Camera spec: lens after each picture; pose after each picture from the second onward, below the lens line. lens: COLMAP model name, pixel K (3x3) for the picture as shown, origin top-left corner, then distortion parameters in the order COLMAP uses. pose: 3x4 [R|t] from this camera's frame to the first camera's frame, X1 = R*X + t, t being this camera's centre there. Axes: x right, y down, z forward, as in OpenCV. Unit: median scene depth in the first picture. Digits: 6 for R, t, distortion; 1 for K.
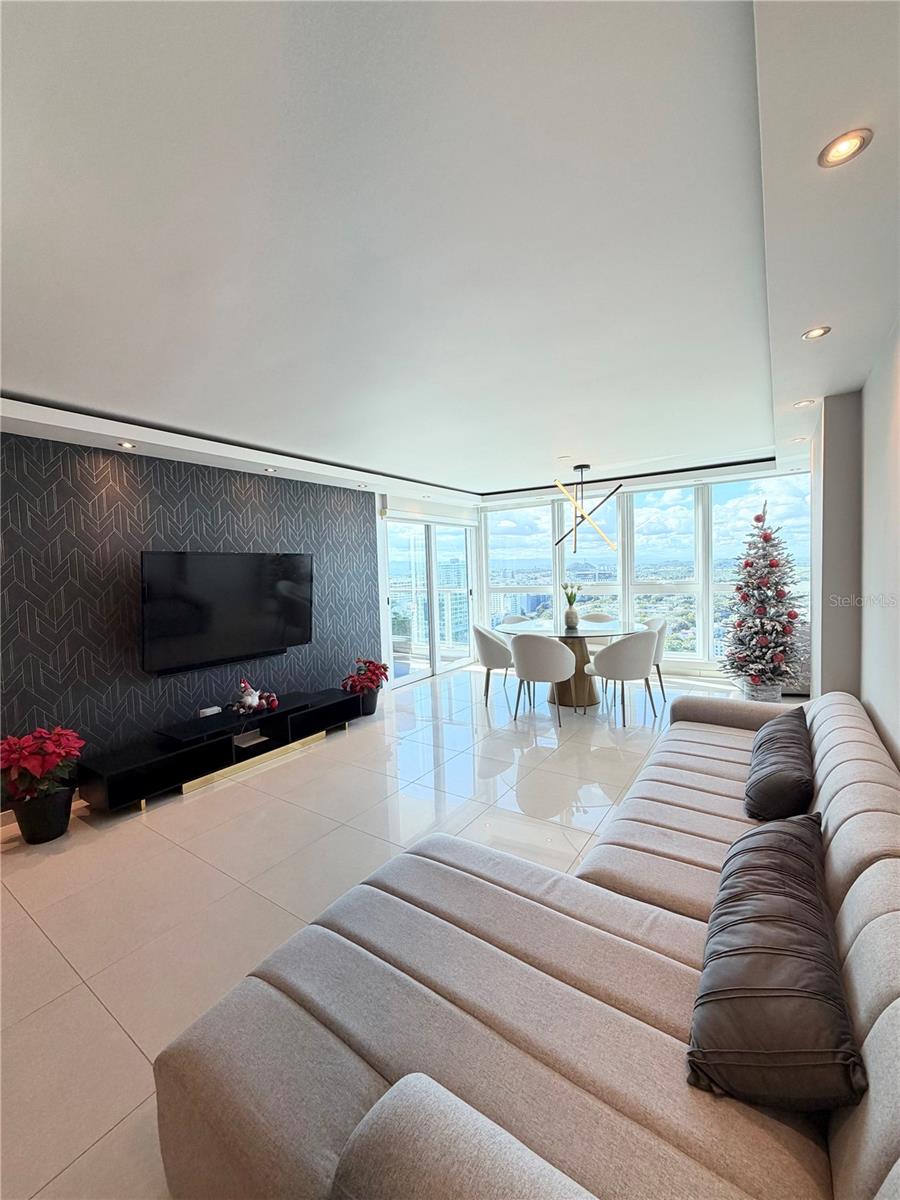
lens RADIAL K [[475.9, 0, 449.8], [0, 475.9, 596.6], [0, 0, 1]] dist [-0.000069, 0.000099]
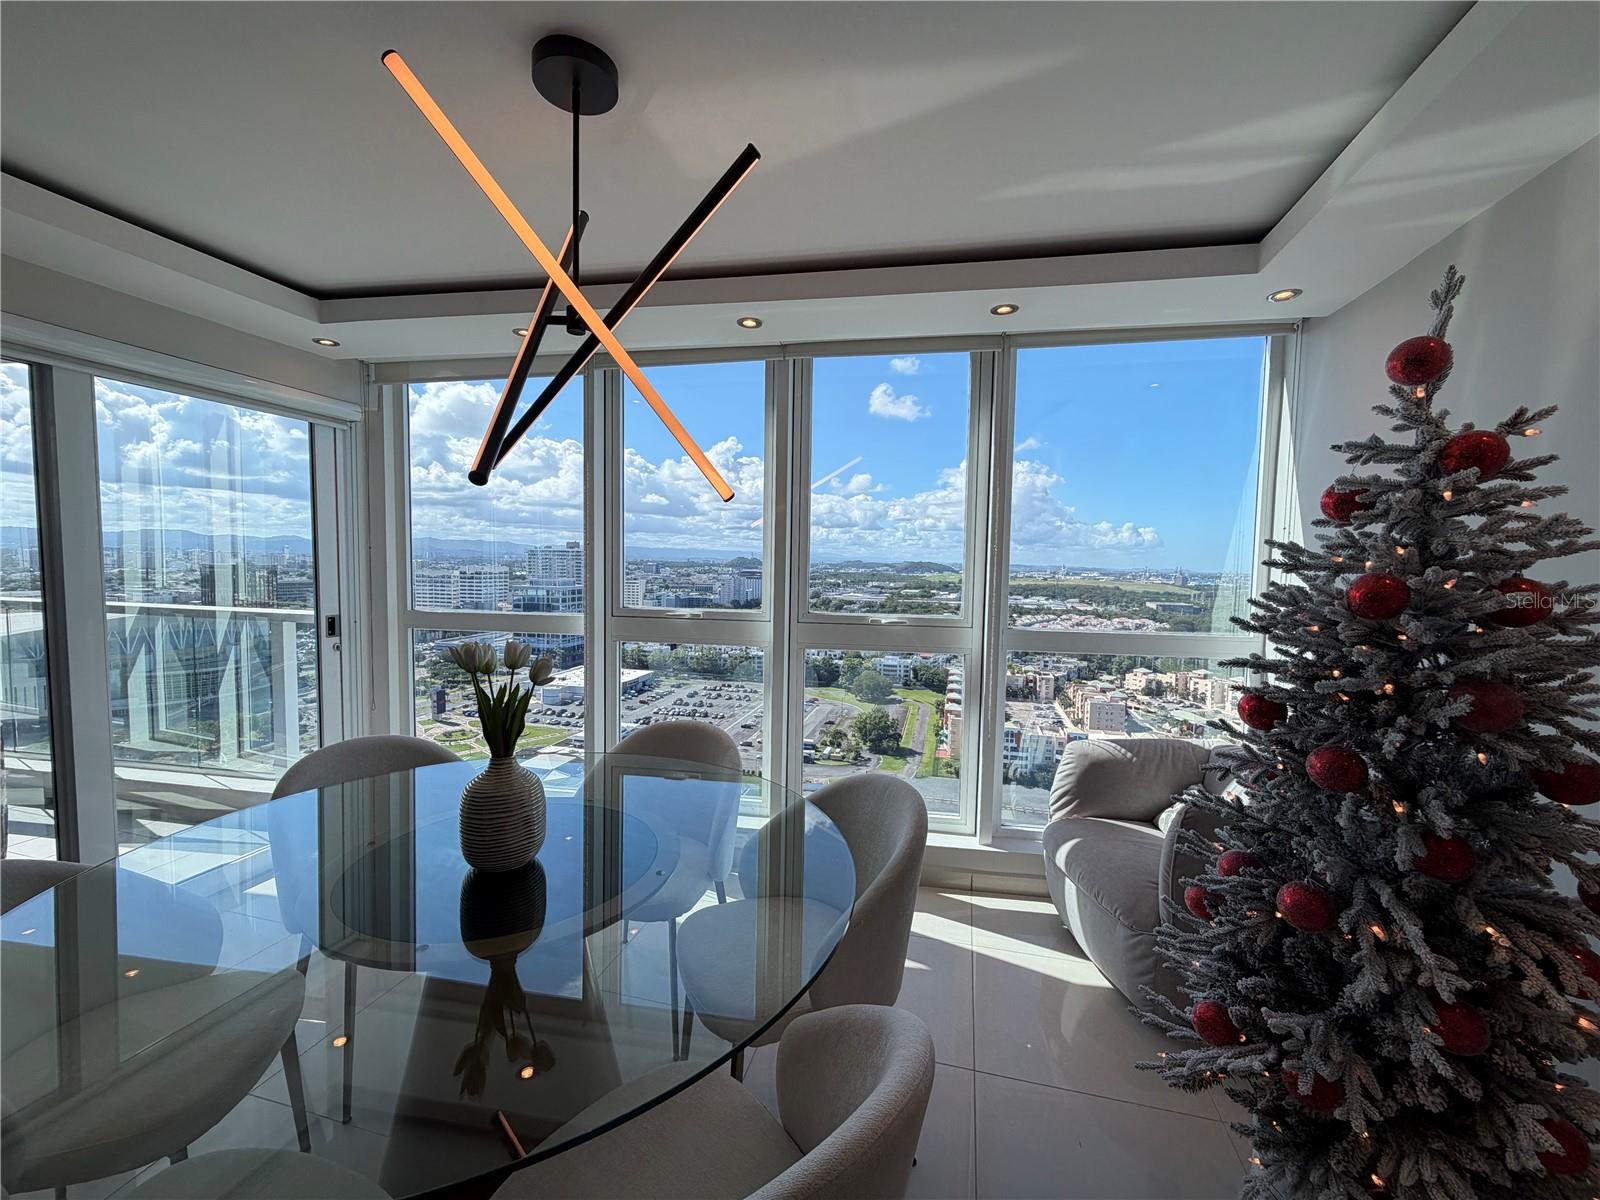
lens RADIAL K [[634.5, 0, 801.3], [0, 634.5, 603.9], [0, 0, 1]] dist [-0.000069, 0.000099]
pose [[0.937261, 0.028351, 0.347473, 0.331329], [-0.030867, 0.999522, 0.001708, -0.059552], [-0.347259, -0.012327, 0.937688, 0.842912]]
